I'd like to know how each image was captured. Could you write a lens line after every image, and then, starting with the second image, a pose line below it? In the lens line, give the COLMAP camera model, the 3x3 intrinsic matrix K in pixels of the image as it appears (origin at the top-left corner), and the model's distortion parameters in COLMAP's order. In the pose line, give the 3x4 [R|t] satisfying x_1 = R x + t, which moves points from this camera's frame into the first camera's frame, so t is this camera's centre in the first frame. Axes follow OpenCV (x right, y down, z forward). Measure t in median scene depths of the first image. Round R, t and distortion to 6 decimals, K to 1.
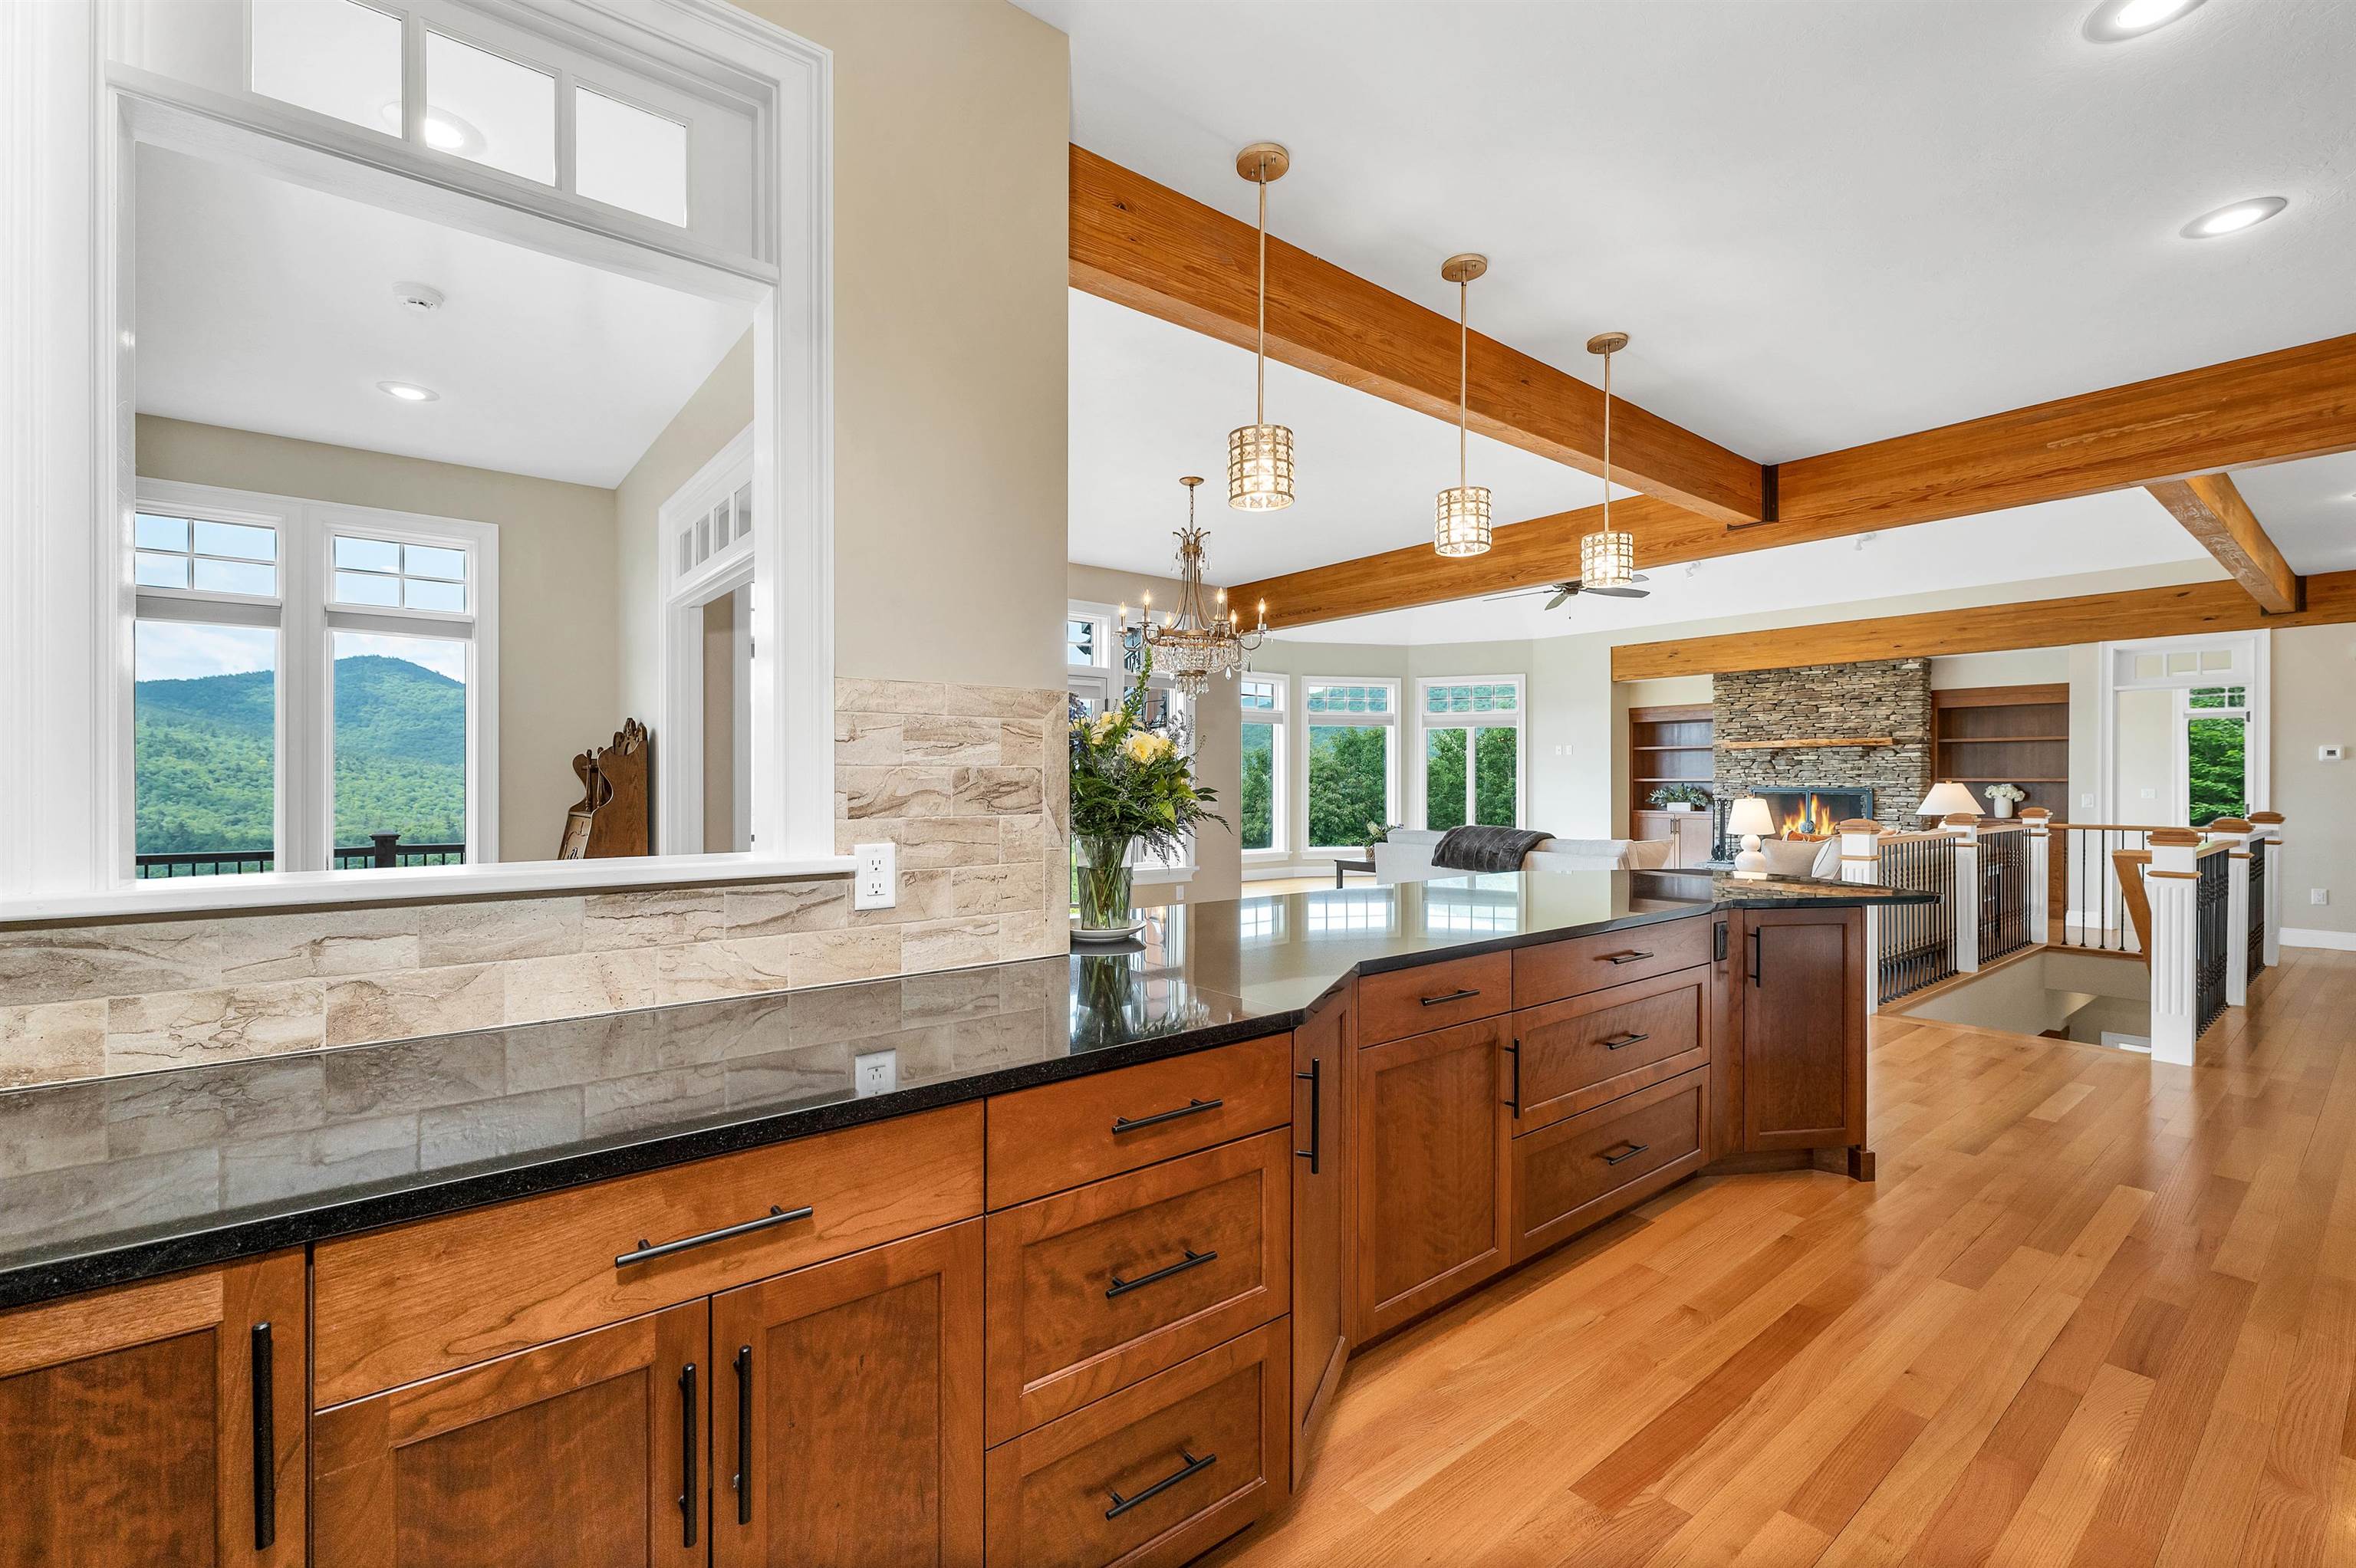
lens RADIAL K [[976.2, 0, 1160.8], [0, 976.2, 781.2], [0, 0, 1]] dist [0.016522, 0.000446]
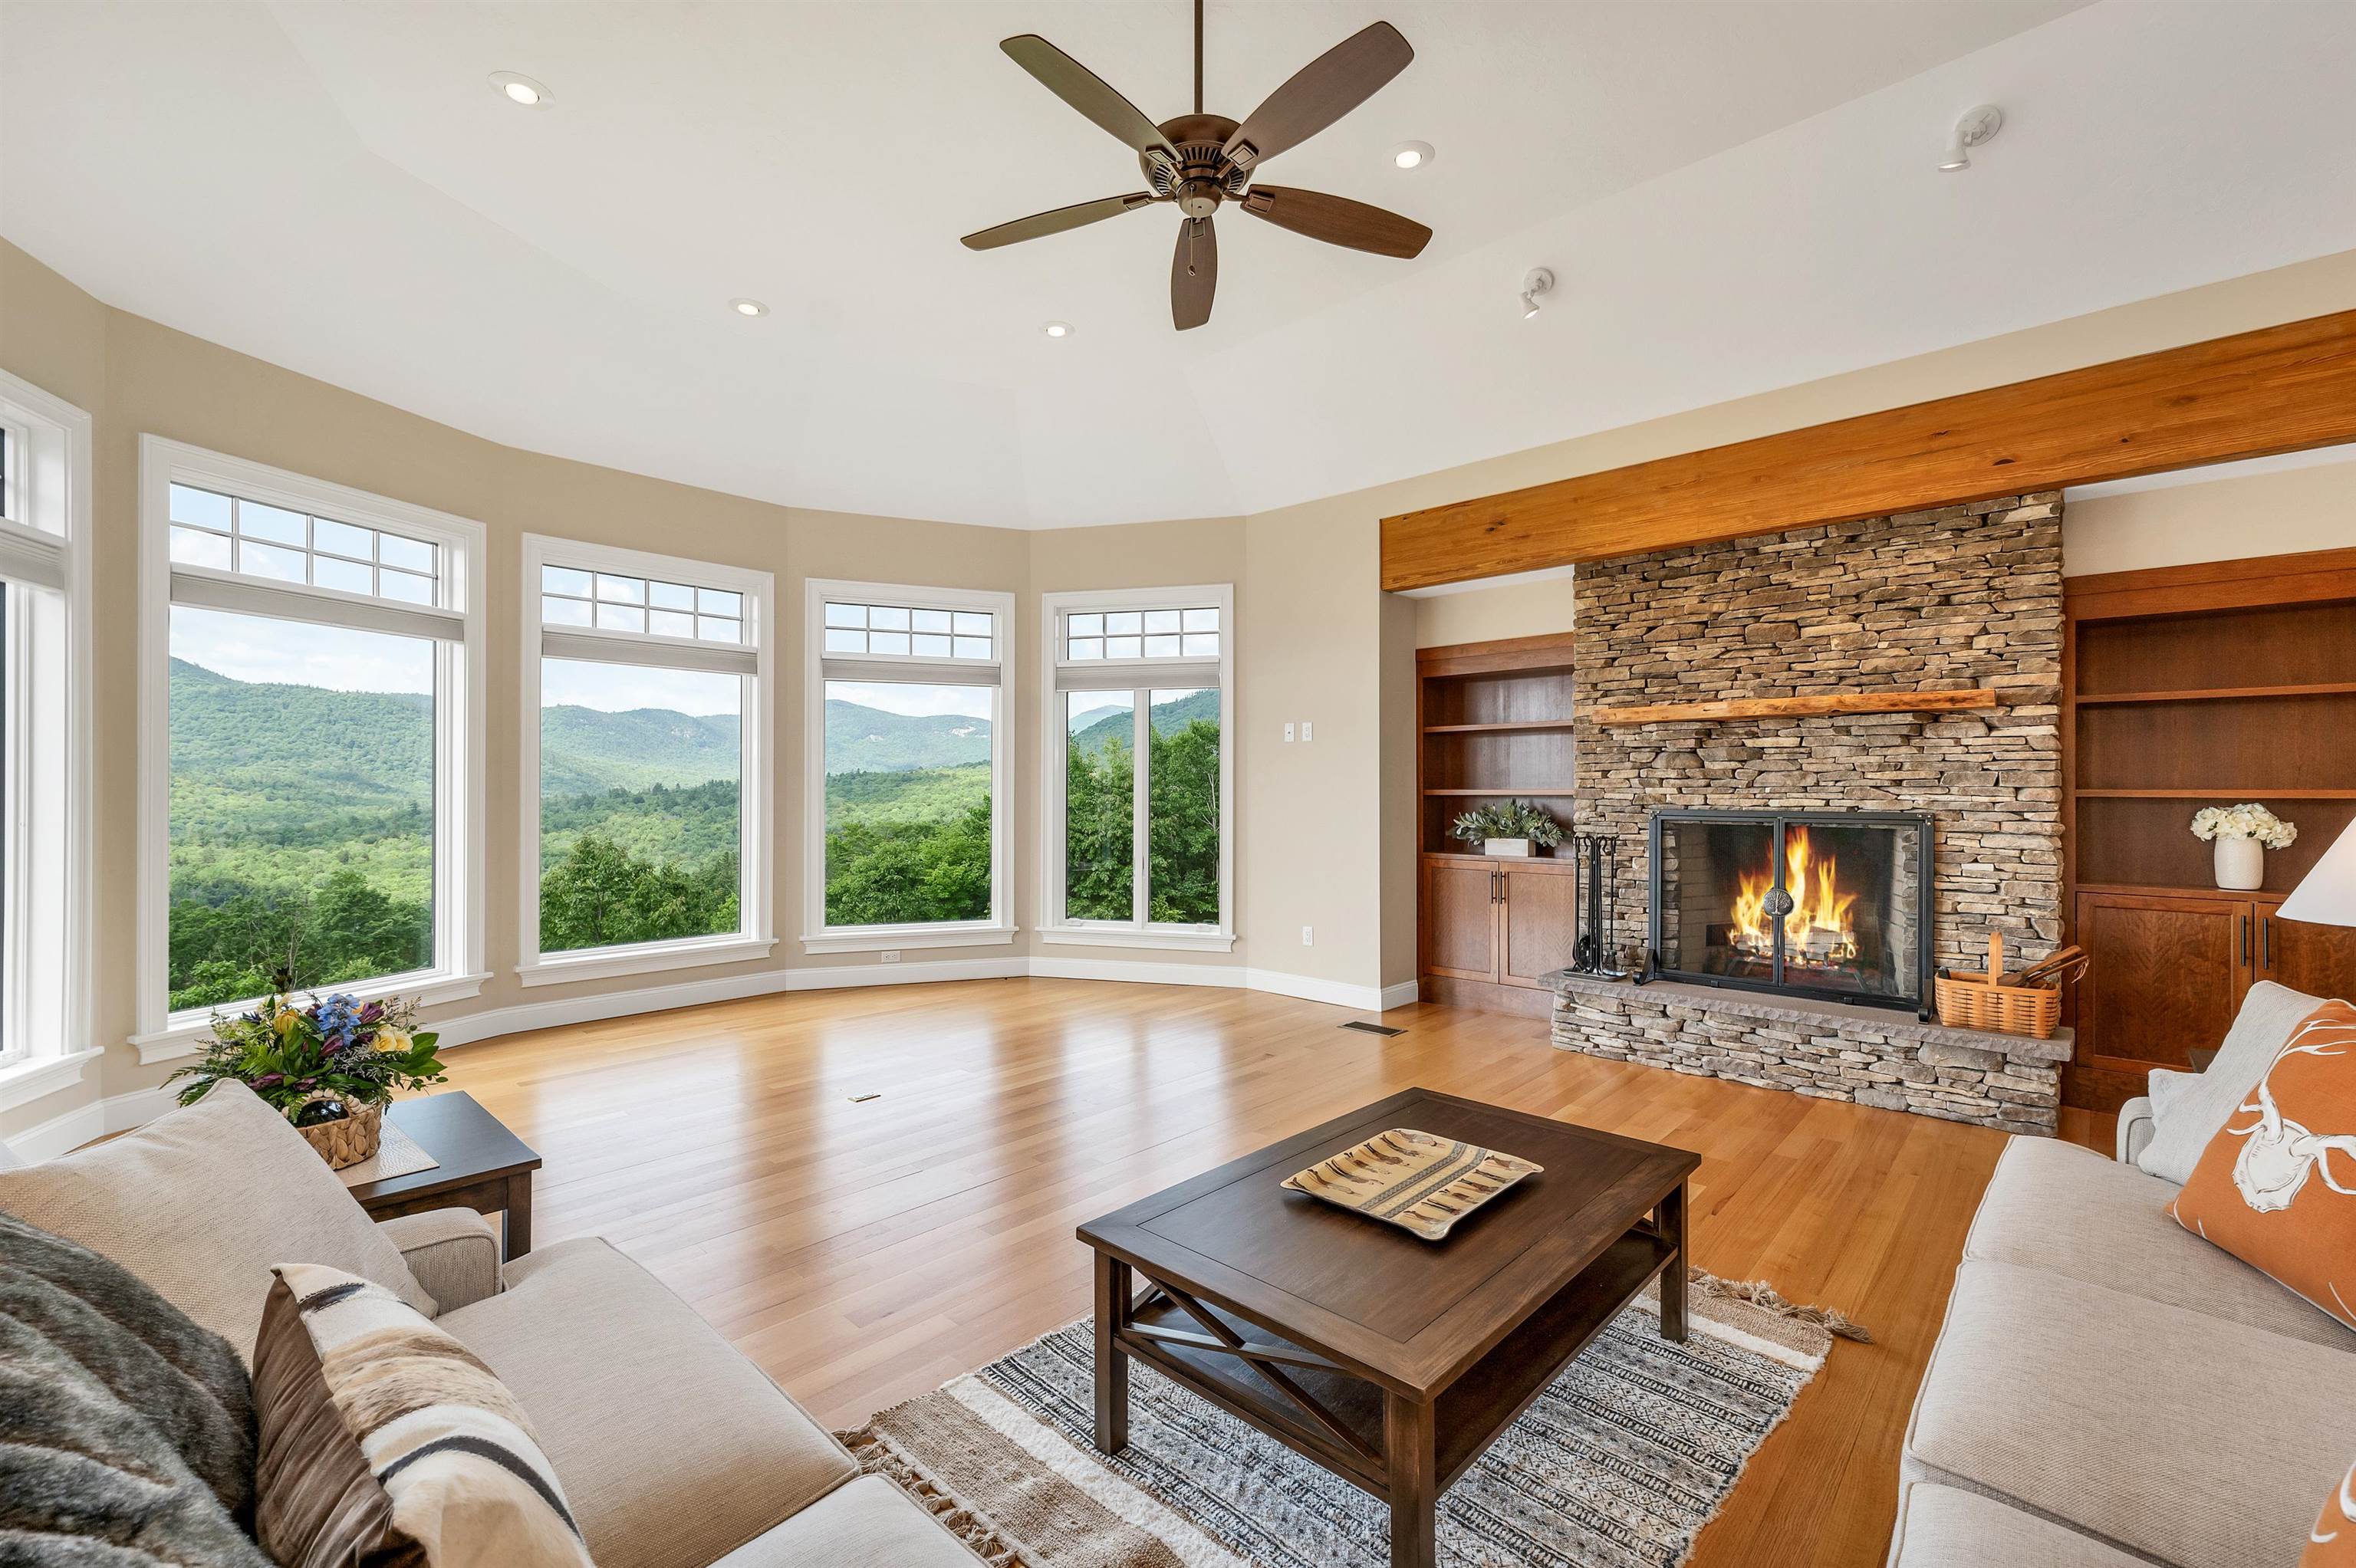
lens RADIAL K [[976.2, 0, 1186.2], [0, 976.2, 786.0], [0, 0, 1]] dist [0.016522, 0.000446]
pose [[0.988553, 0.000959, 0.150870, 0.328669], [-0.000253, 0.999989, -0.004698, -0.002123], [-0.150873, 0.004606, 0.988542, 0.601016]]
